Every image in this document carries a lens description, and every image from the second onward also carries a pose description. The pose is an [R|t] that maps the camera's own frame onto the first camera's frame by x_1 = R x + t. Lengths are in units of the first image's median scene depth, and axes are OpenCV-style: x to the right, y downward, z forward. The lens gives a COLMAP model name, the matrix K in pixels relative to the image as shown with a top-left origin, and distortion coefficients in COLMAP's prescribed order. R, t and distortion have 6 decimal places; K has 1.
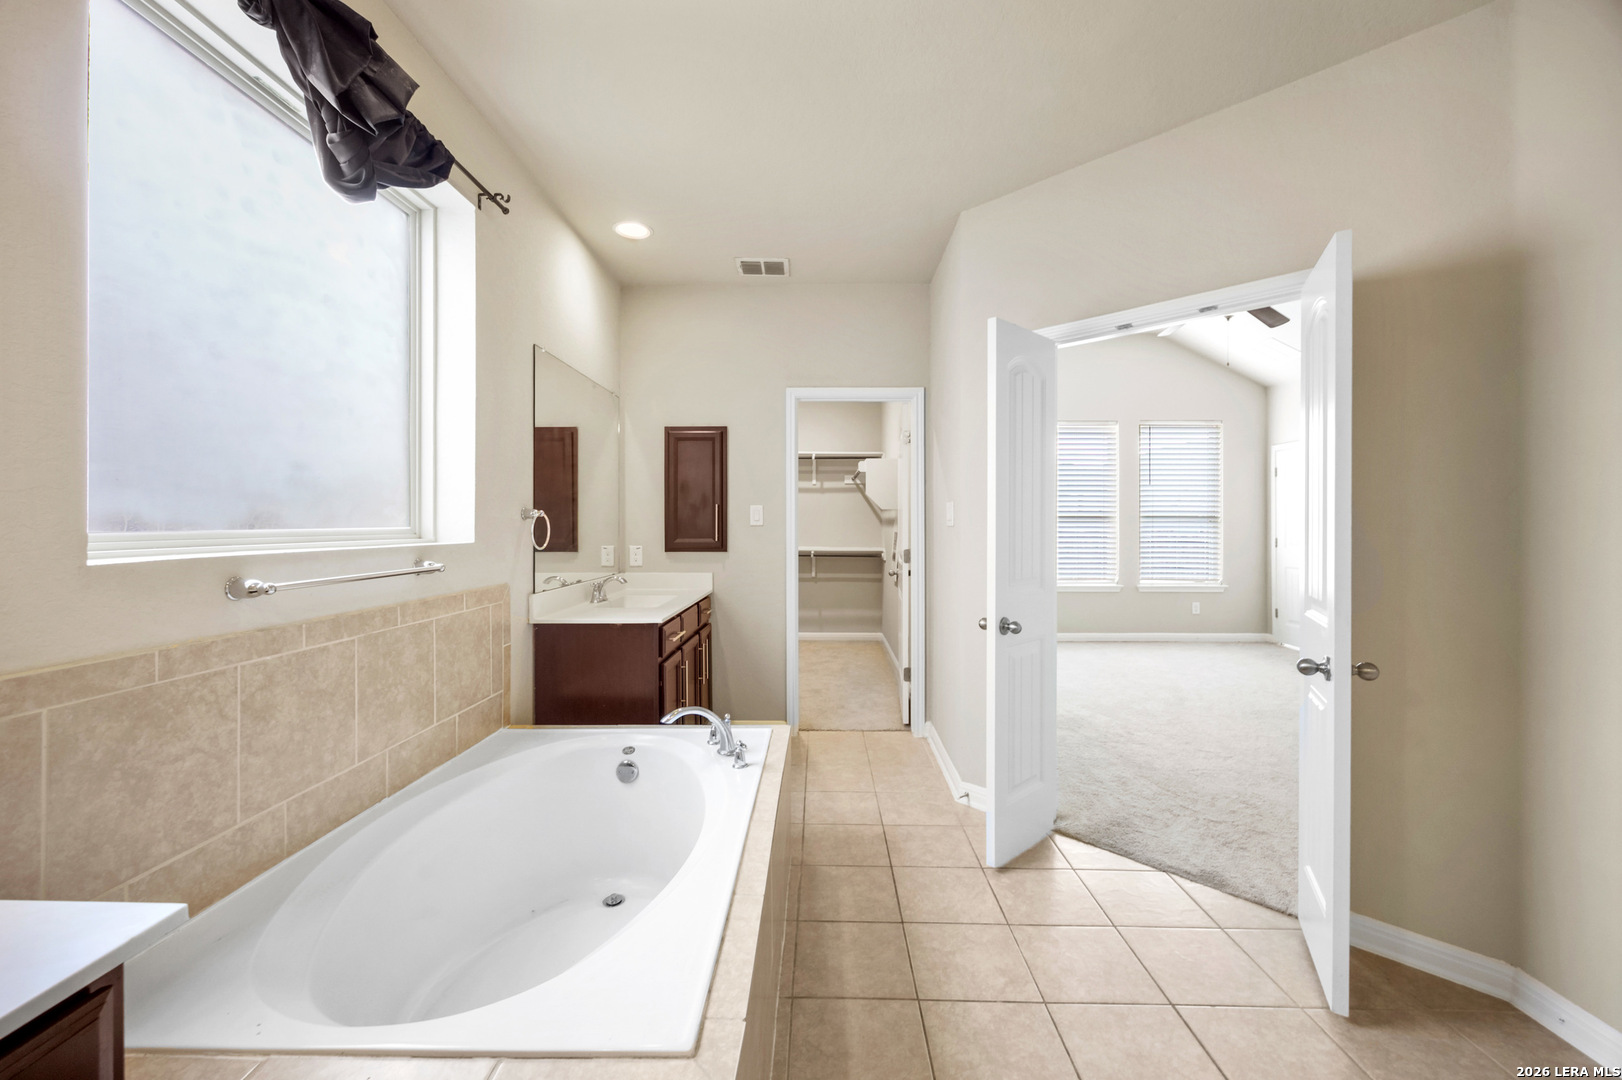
lens RADIAL K [[639.9, 0, 809.6], [0, 639.9, 523.7], [0, 0, 1]] dist [0.000494, -0.000026]
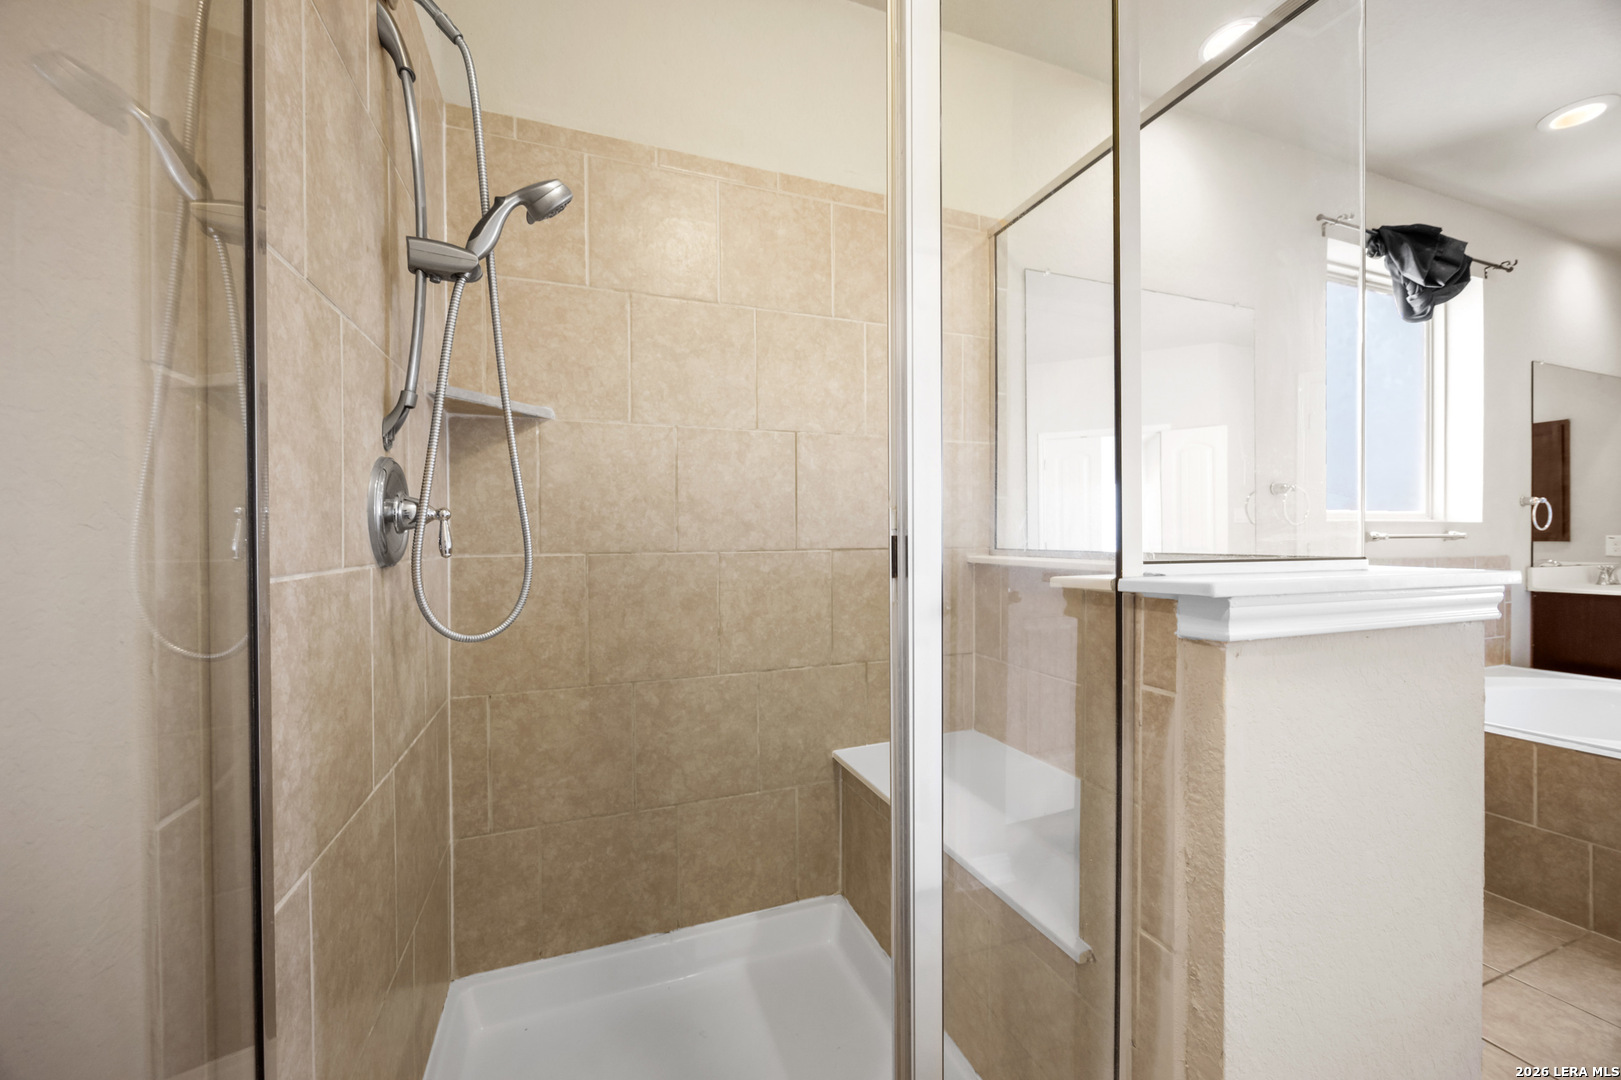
lens RADIAL K [[635.7, 0, 808.3], [0, 635.7, 532.4], [0, 0, 1]] dist [0.000427, 0.000297]
pose [[0.380004, 0.004757, -0.924972, 0.251689], [-0.001414, 0.999989, 0.004562, 0.061832], [0.924984, -0.000426, 0.380007, -1.115340]]
